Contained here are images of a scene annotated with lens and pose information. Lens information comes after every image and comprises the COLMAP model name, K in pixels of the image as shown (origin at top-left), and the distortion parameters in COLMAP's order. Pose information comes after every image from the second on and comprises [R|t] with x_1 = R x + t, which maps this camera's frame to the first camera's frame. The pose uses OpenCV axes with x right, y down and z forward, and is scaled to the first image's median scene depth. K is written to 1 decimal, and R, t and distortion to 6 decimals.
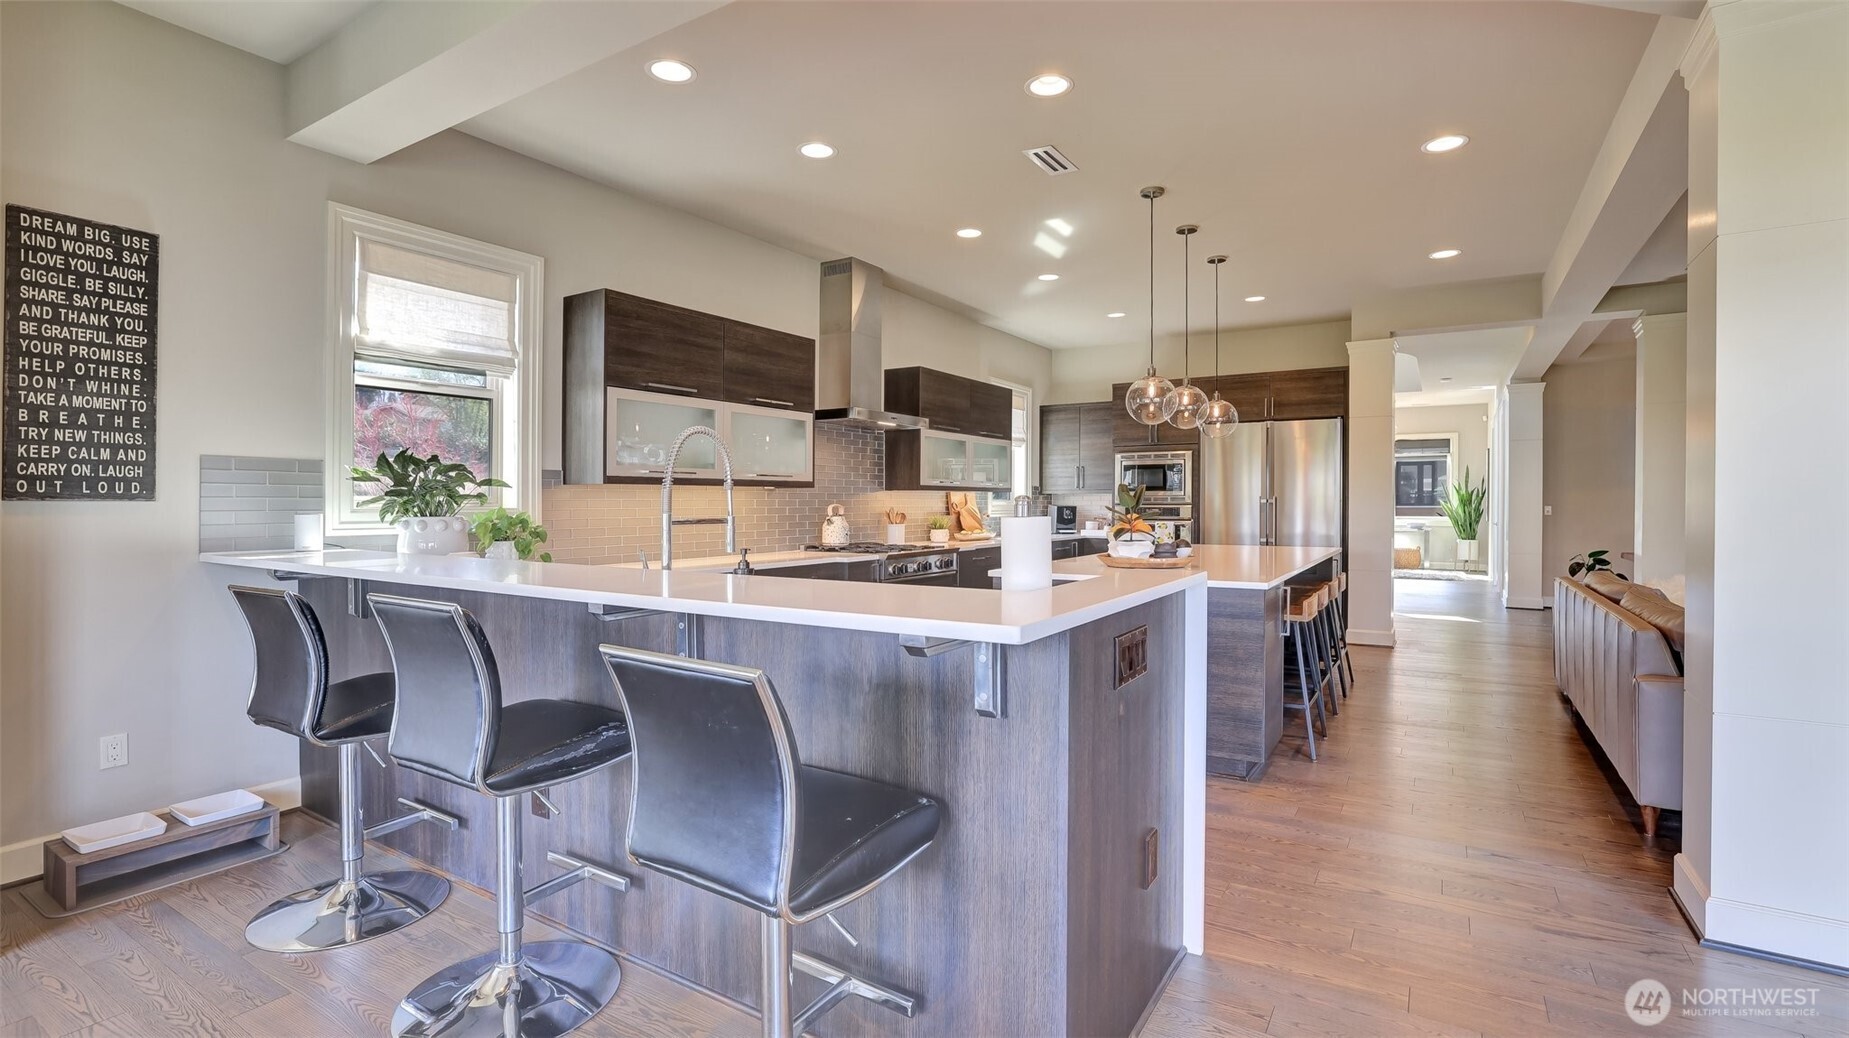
lens RADIAL K [[843.0, 0, 954.3], [0, 843.0, 507.5], [0, 0, 1]] dist [-0.053563, 0.024524]
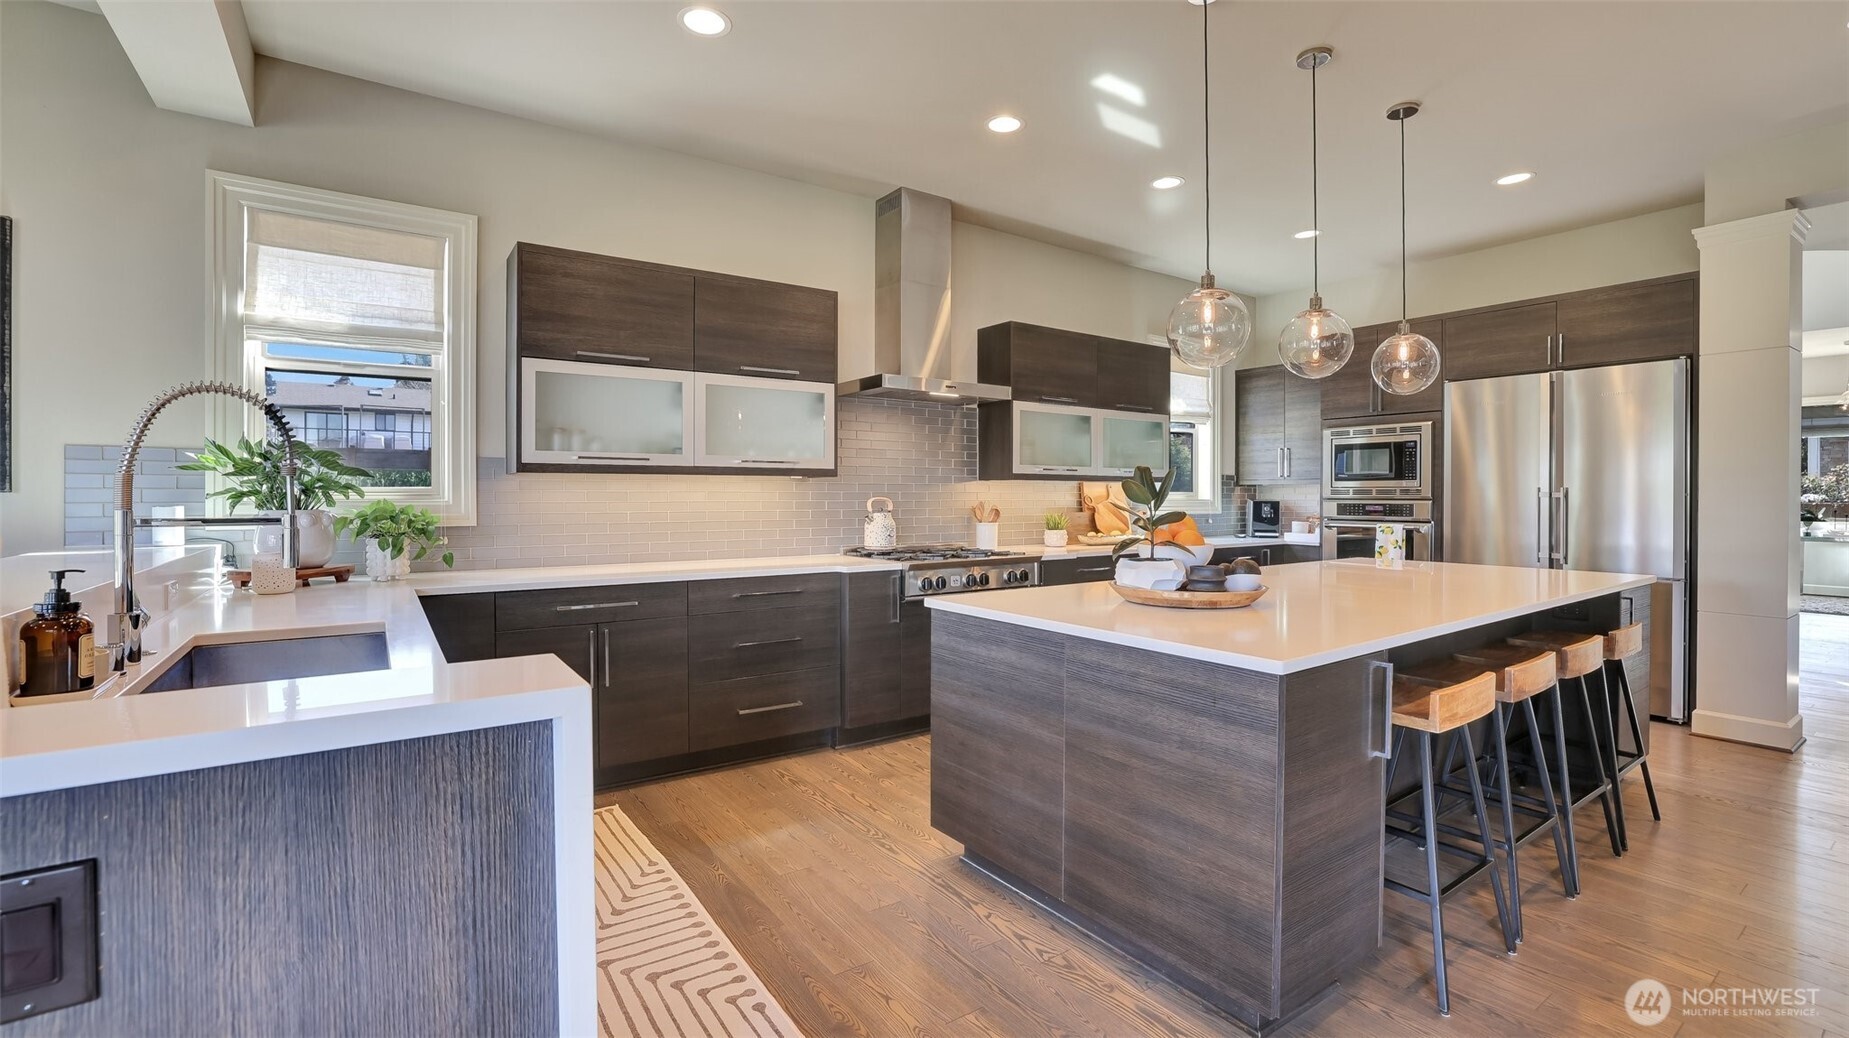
lens RADIAL K [[843.0, 0, 954.3], [0, 843.0, 507.5], [0, 0, 1]] dist [-0.053563, 0.024524]
pose [[0.924392, 0.008176, -0.381357, 0.221373], [-0.004959, 0.999943, 0.009417, -0.002191], [0.381413, -0.006814, 0.924380, 0.273819]]
